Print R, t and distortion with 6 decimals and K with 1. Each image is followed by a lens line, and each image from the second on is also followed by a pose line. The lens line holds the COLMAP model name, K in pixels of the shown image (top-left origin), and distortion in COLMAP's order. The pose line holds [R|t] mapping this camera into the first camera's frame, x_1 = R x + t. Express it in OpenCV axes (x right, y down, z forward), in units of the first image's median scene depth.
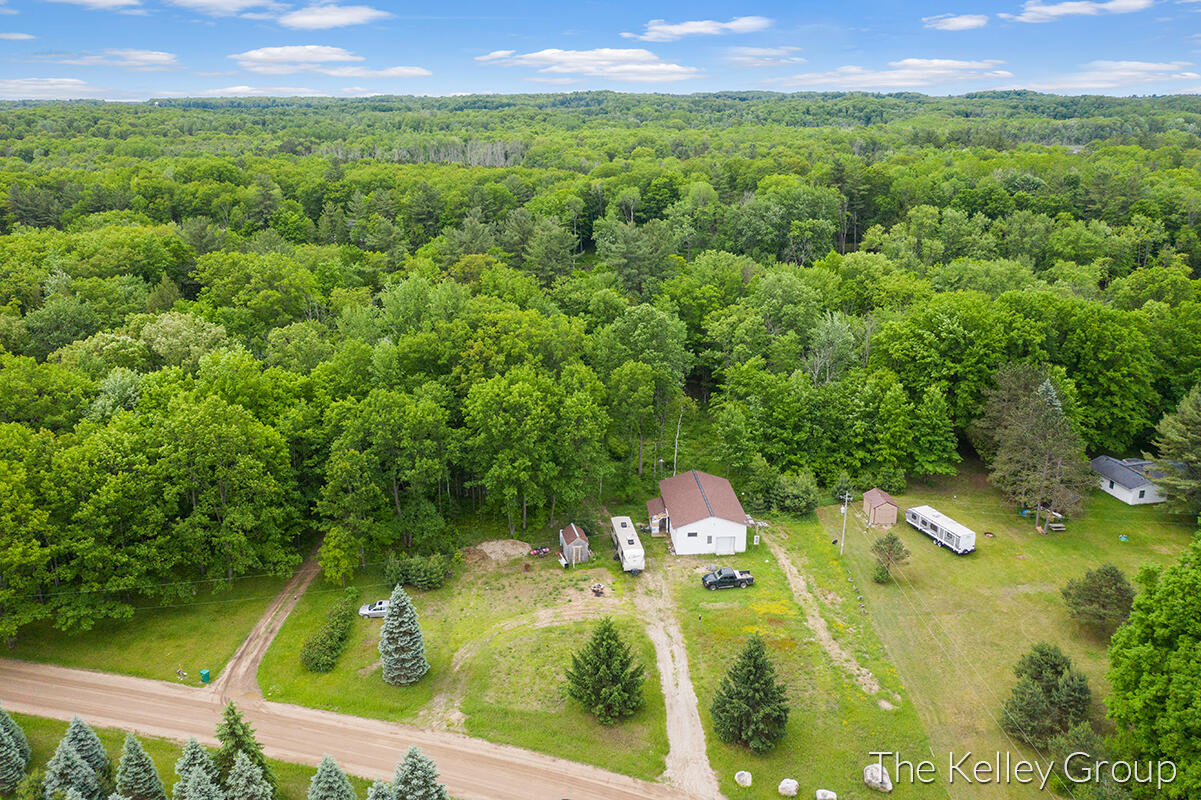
lens RADIAL K [[940.9, 0, 608.6], [0, 940.9, 404.7], [0, 0, 1]] dist [-0.039808, 0.049412]
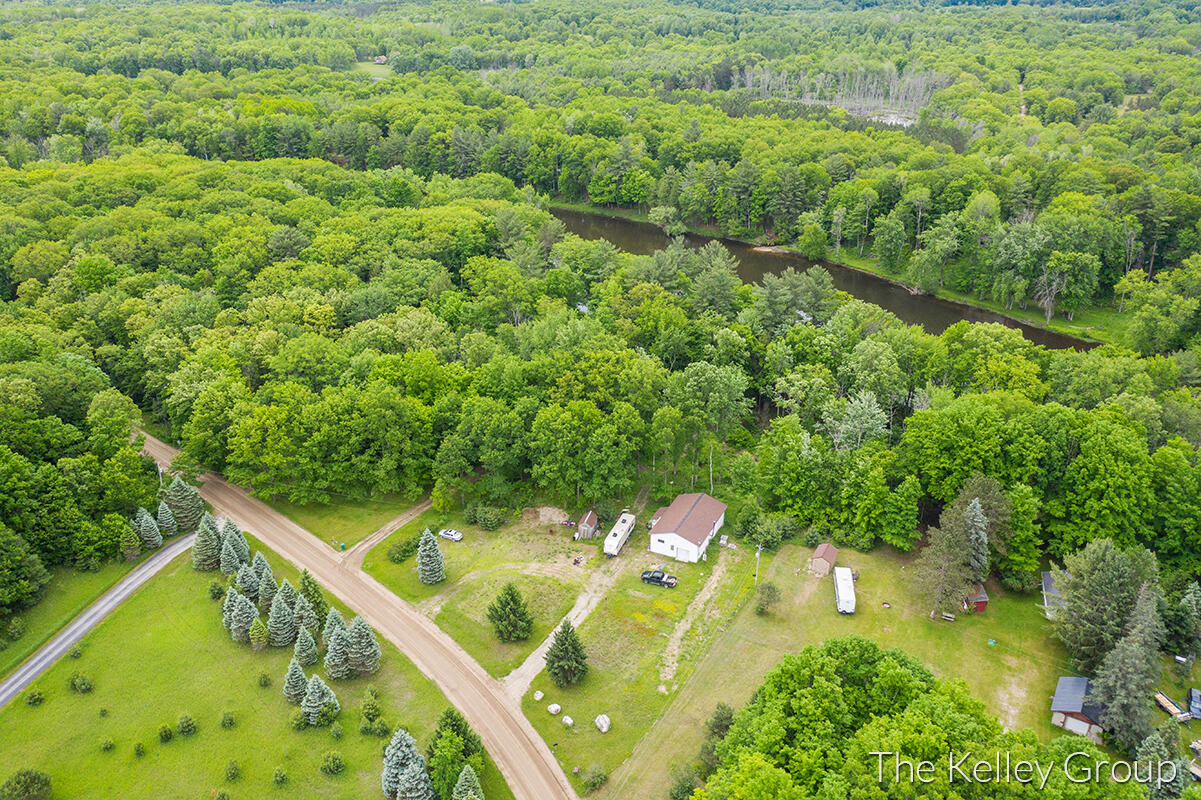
lens RADIAL K [[940.9, 0, 608.6], [0, 940.9, 404.7], [0, 0, 1]] dist [-0.039808, 0.049412]
pose [[0.873705, 0.215118, -0.436306, 0.590002], [-0.160787, 0.974204, 0.158348, -0.273047], [0.459115, -0.068197, 0.885756, -0.282360]]
